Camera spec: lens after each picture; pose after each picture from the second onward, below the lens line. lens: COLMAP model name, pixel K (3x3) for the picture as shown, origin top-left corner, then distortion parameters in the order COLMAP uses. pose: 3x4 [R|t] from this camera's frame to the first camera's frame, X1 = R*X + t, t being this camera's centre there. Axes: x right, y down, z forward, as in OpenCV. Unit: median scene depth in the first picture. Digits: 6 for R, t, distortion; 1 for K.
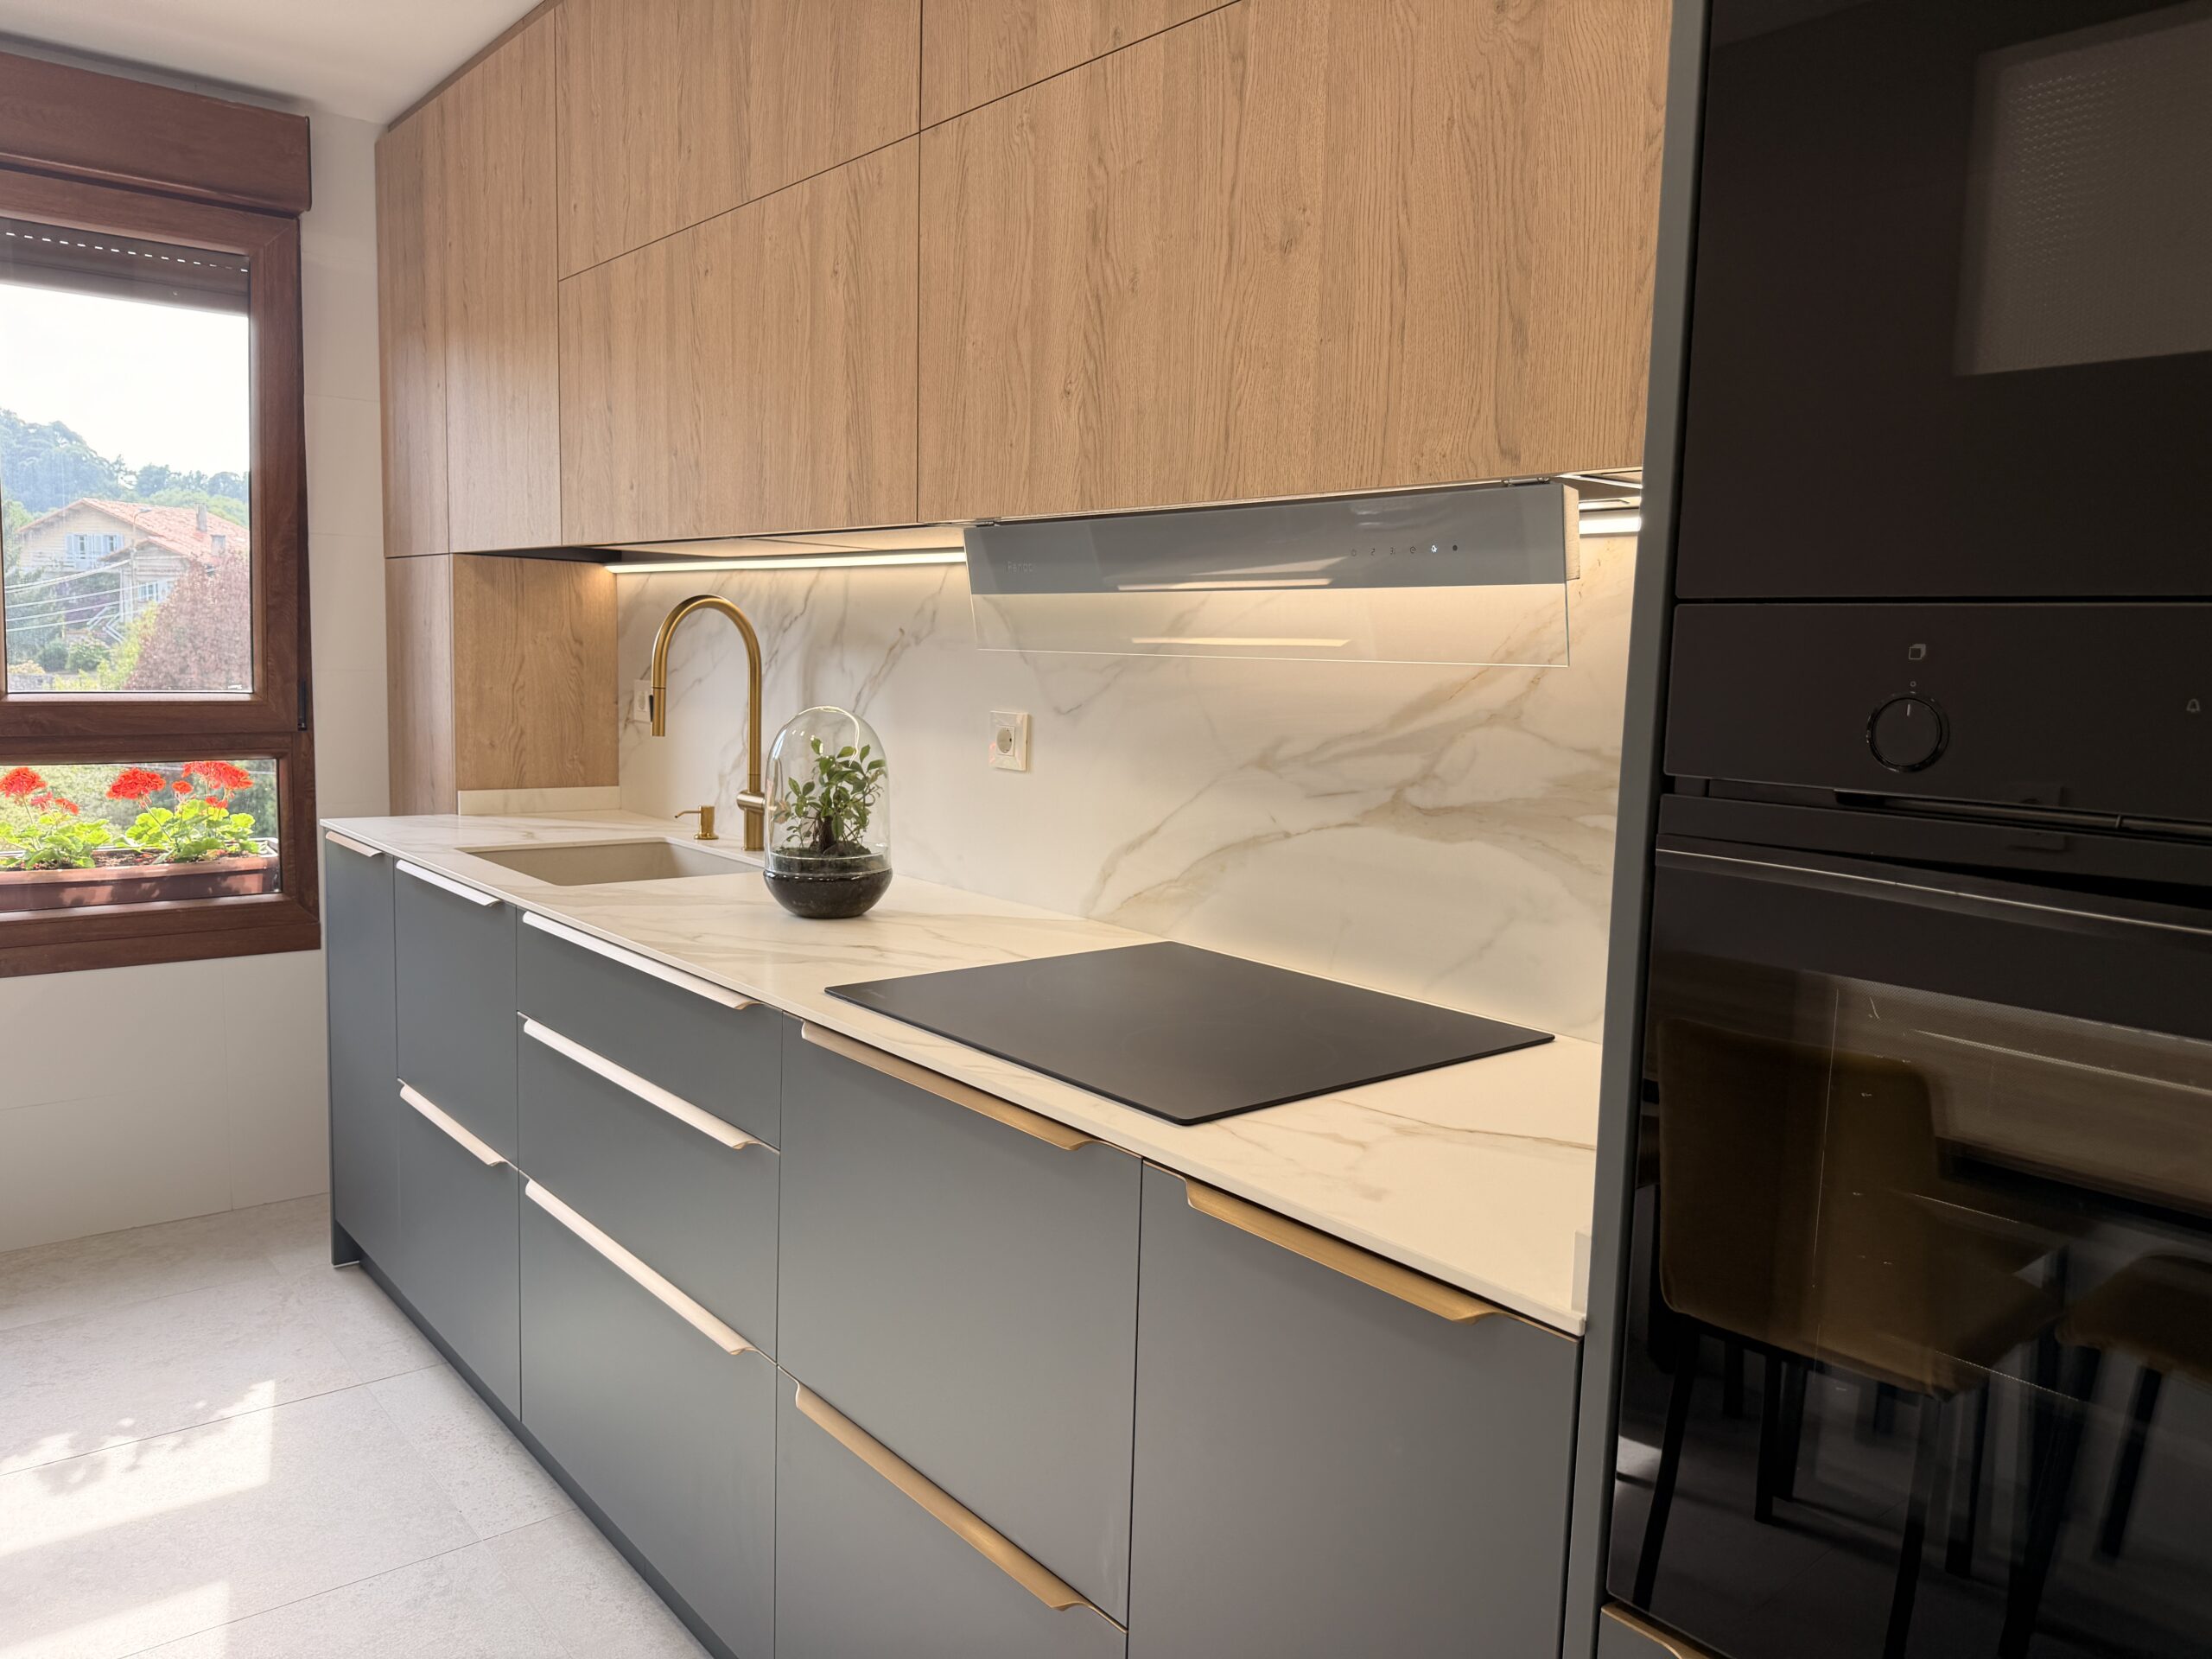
lens RADIAL K [[1551.7, 0, 1120.4], [0, 1551.7, 824.1], [0, 0, 1]] dist [0.086060, -0.139042]
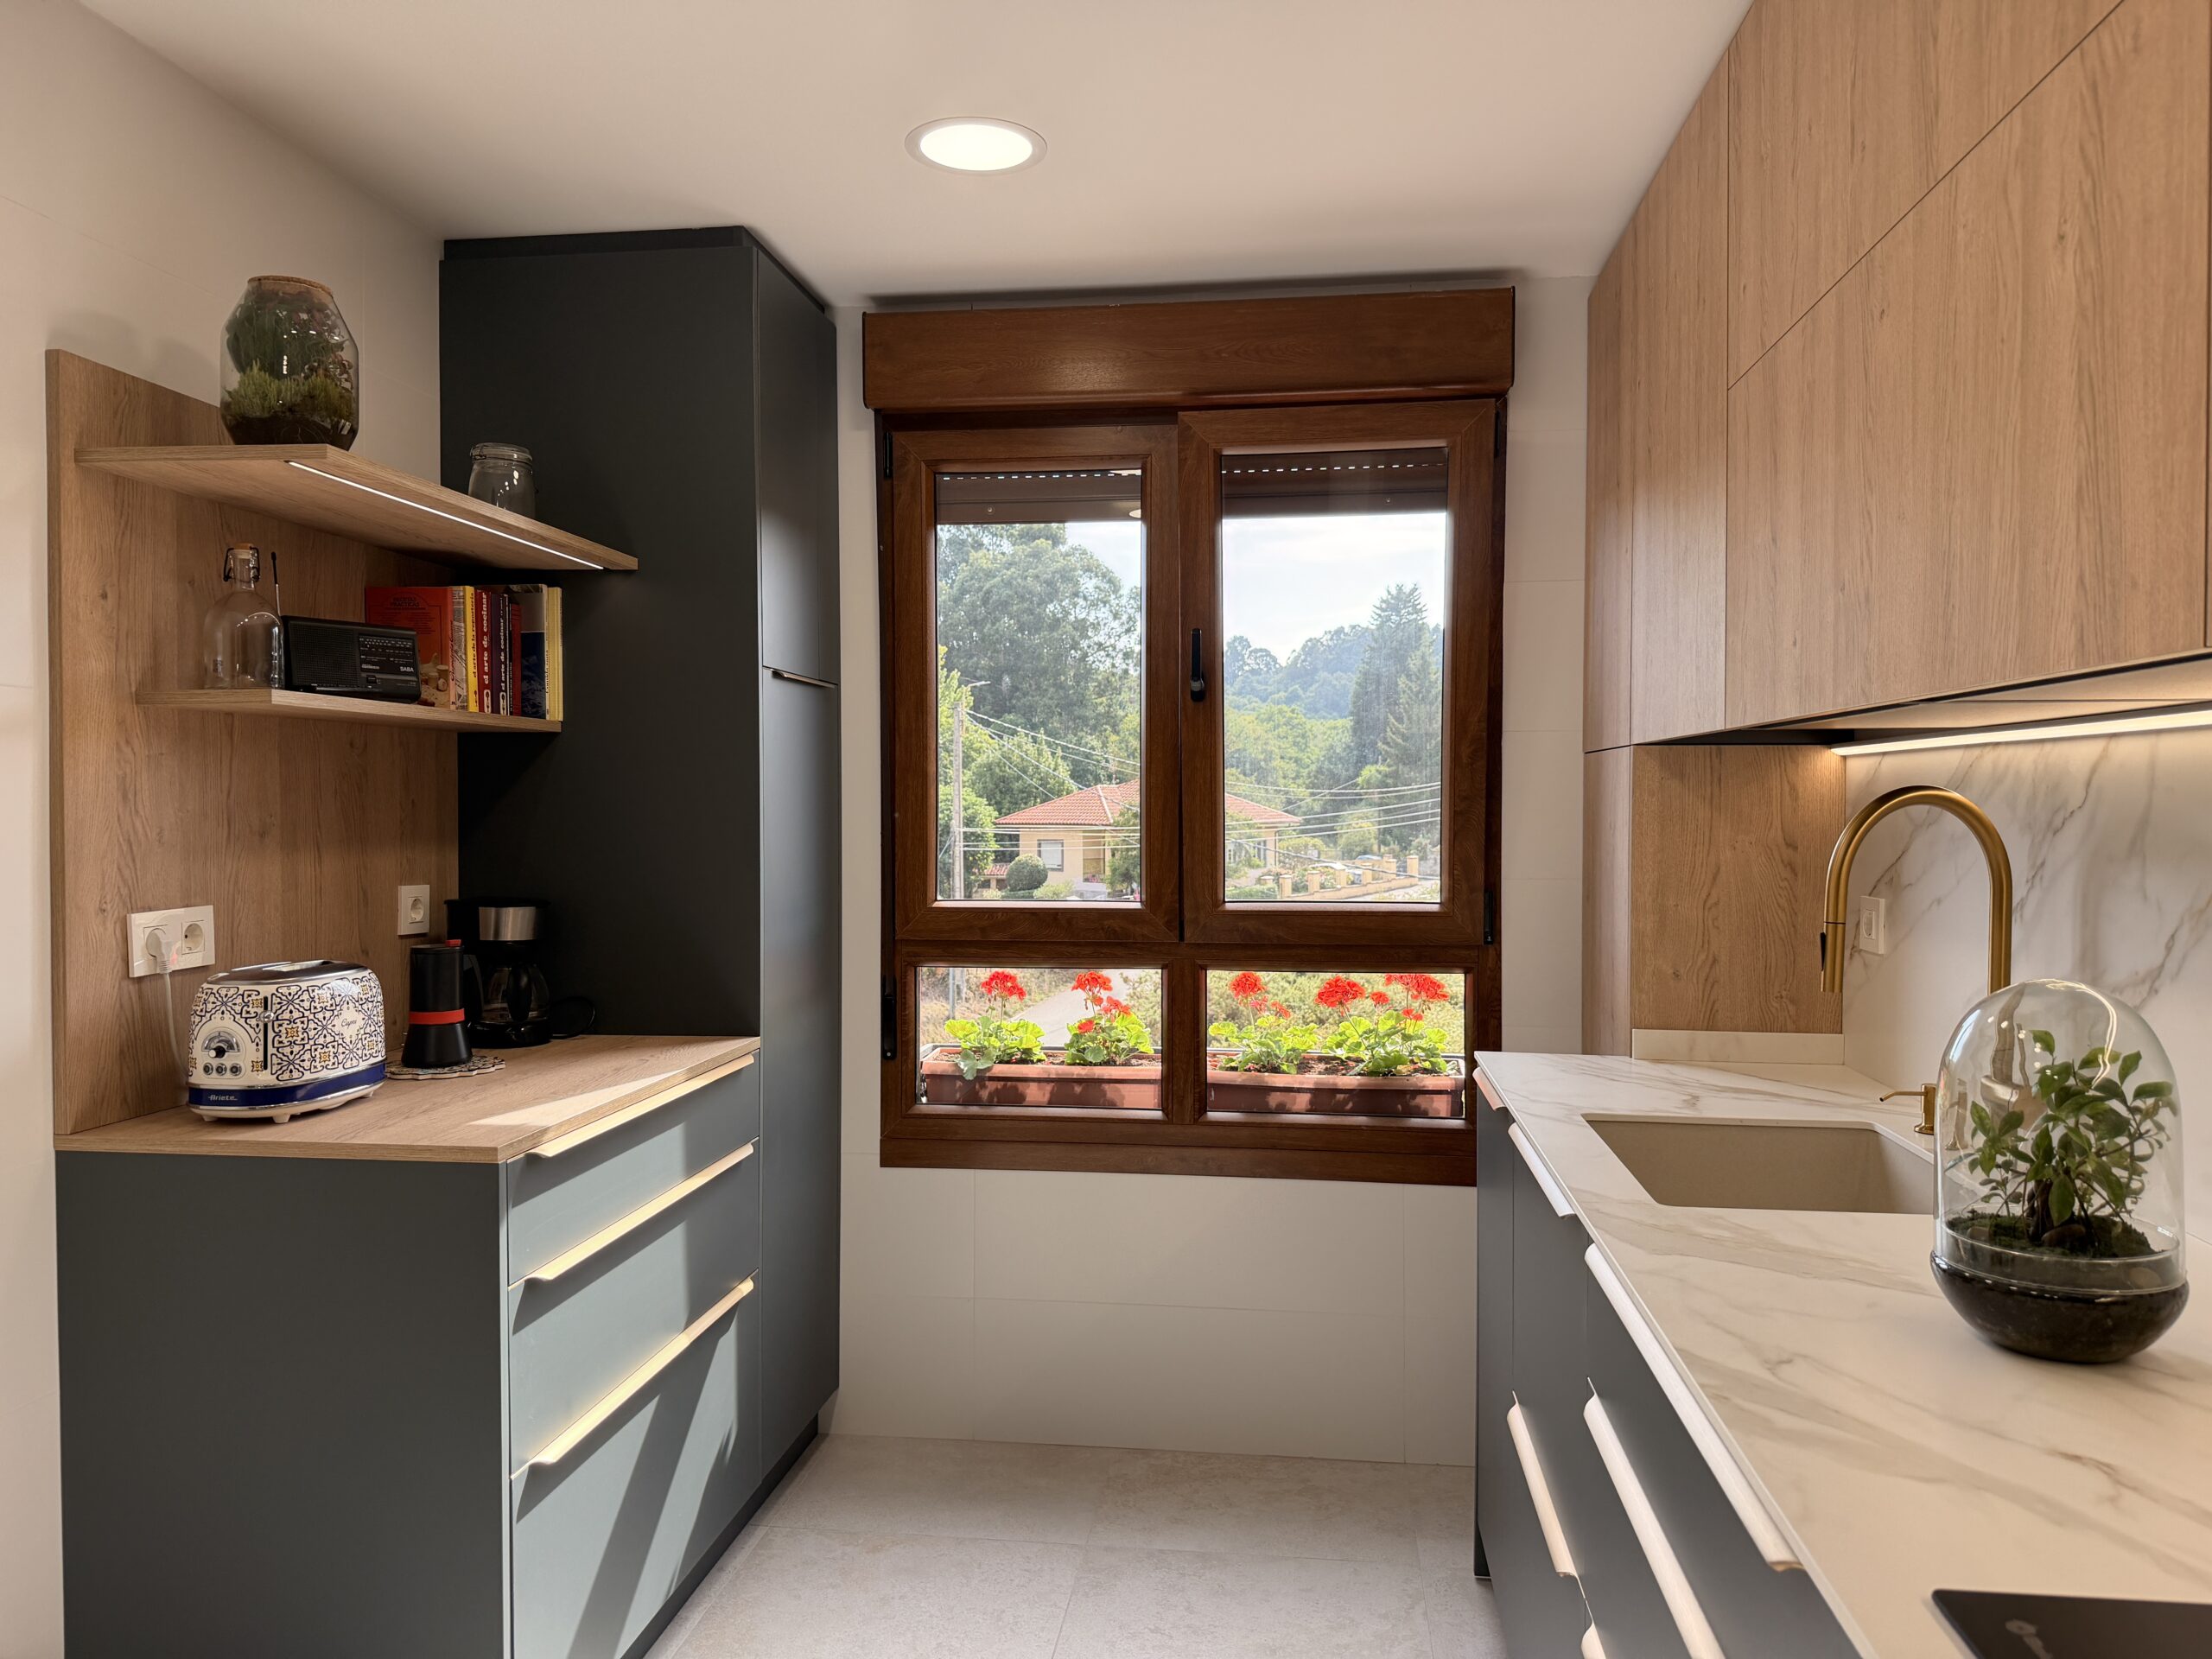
lens RADIAL K [[1560.9, 0, 1109.0], [0, 1560.9, 836.1], [0, 0, 1]] dist [0.070841, -0.081107]
pose [[0.675486, -0.013300, -0.737252, 0.006889], [-0.063275, 0.995104, -0.075925, -0.056449], [0.734653, 0.097936, 0.671338, 0.315508]]
